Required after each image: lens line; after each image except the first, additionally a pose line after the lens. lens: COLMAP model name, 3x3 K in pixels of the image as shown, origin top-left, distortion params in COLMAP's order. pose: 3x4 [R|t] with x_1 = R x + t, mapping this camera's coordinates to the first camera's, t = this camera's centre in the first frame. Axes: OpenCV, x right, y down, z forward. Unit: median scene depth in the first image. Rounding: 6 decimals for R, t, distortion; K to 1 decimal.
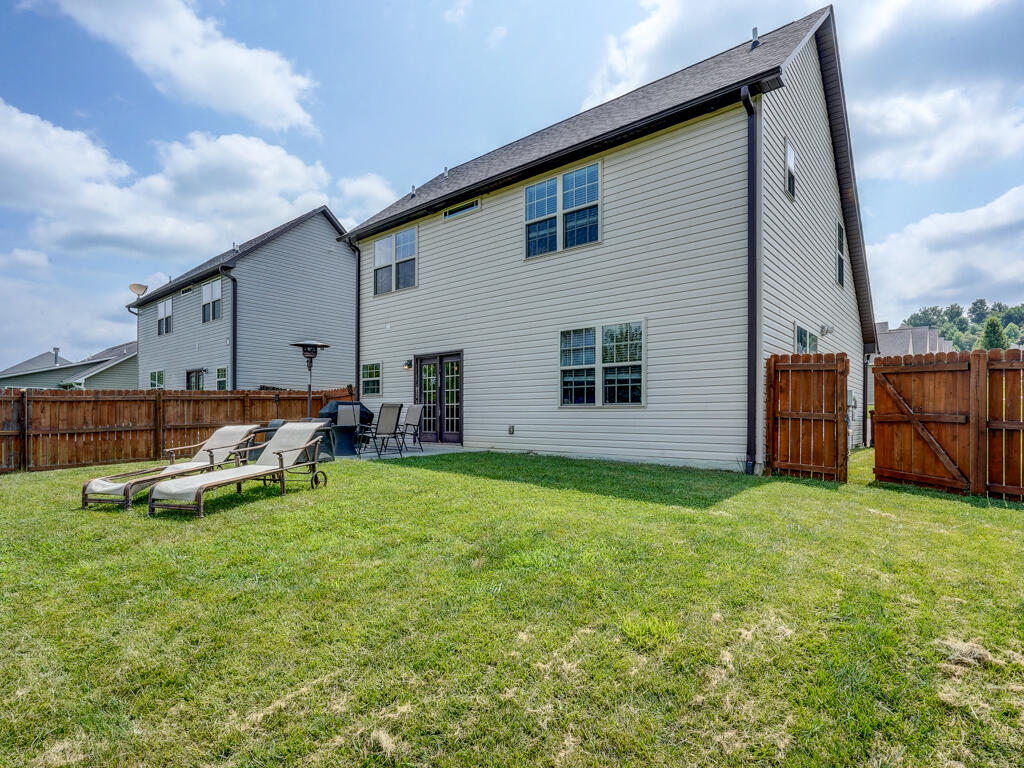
lens RADIAL K [[533.9, 0, 524.5], [0, 533.9, 416.7], [0, 0, 1]] dist [0.000947, -0.000356]
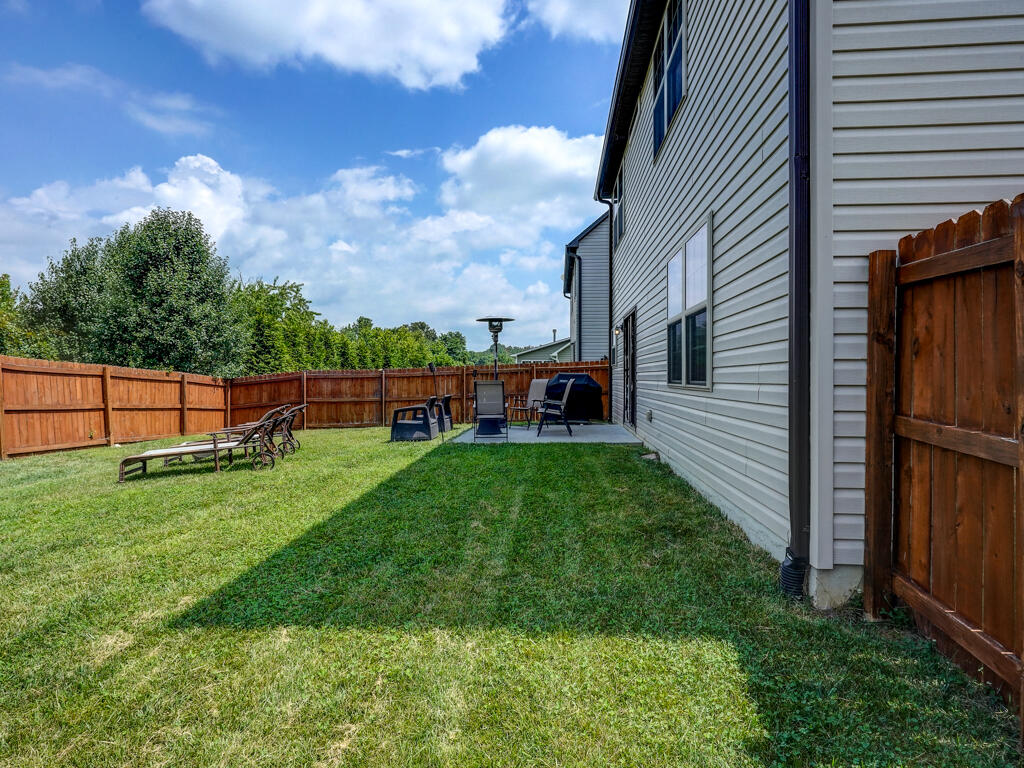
lens RADIAL K [[533.9, 0, 517.1], [0, 533.9, 382.4], [0, 0, 1]] dist [0.000947, -0.000356]
pose [[0.594155, 0.003607, -0.804342, 0.411592], [0.001928, 0.999981, 0.005908, -0.023157], [0.804348, -0.005061, 0.594137, 0.447403]]
